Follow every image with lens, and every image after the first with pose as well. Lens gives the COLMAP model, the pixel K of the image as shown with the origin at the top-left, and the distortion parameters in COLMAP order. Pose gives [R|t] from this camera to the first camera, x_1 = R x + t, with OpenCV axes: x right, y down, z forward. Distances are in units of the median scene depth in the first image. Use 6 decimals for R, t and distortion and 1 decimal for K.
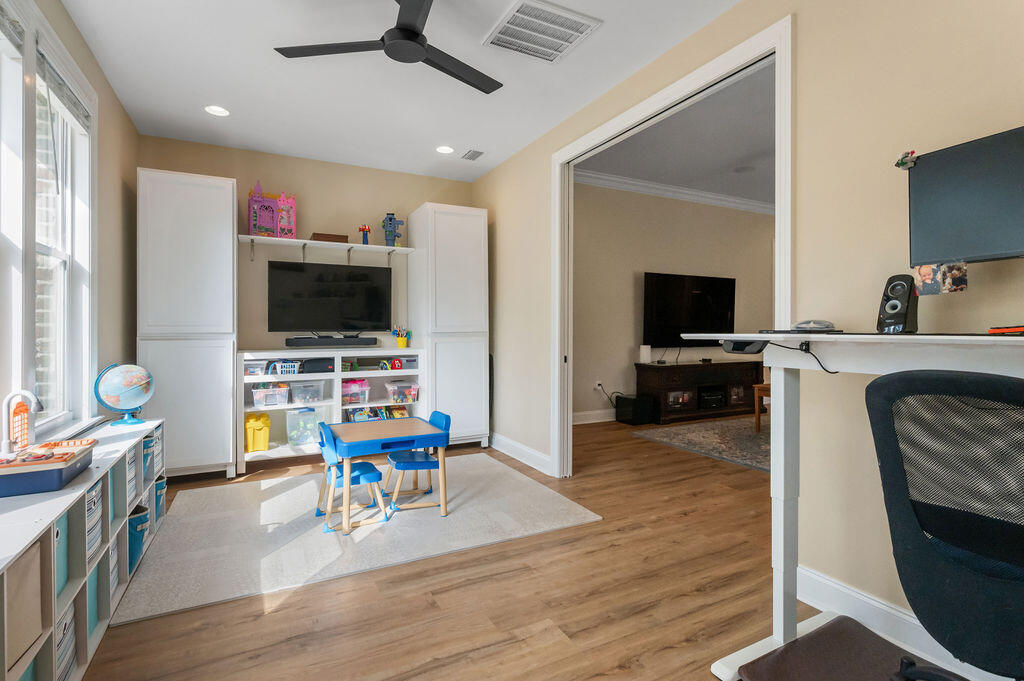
lens RADIAL K [[498.9, 0, 513.3], [0, 498.9, 338.4], [0, 0, 1]] dist [0.002943, -0.001802]
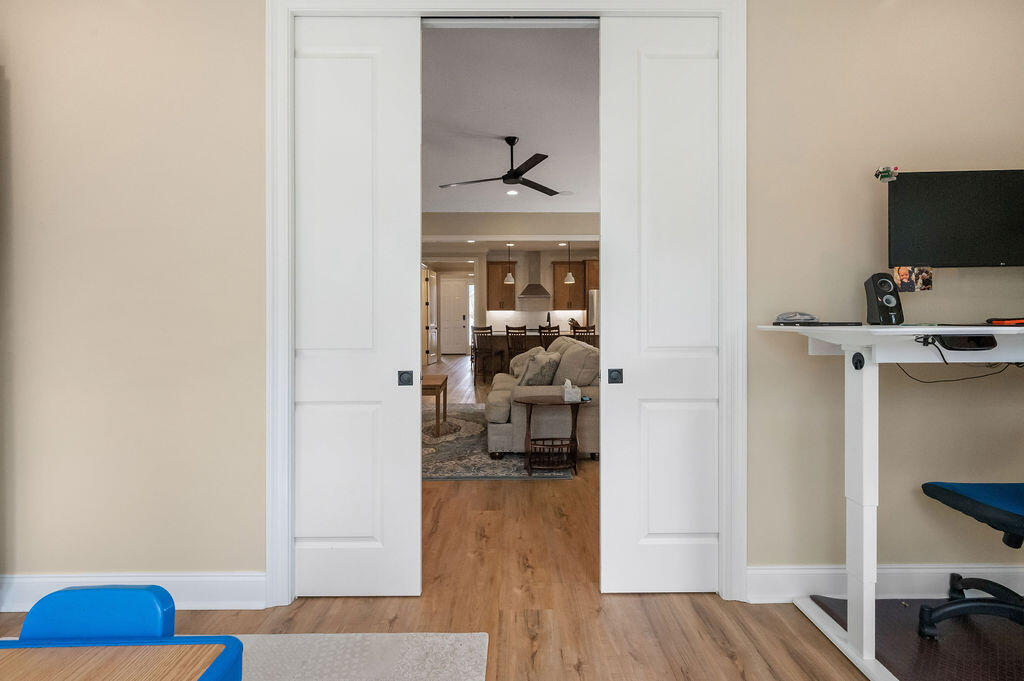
lens RADIAL K [[498.9, 0, 524.4], [0, 498.9, 327.1], [0, 0, 1]] dist [0.002943, -0.001802]
pose [[0.444955, -0.014222, 0.895440, -0.527467], [0.019083, 0.999797, 0.006397, -0.023588], [-0.895350, 0.014241, 0.445136, 1.066239]]
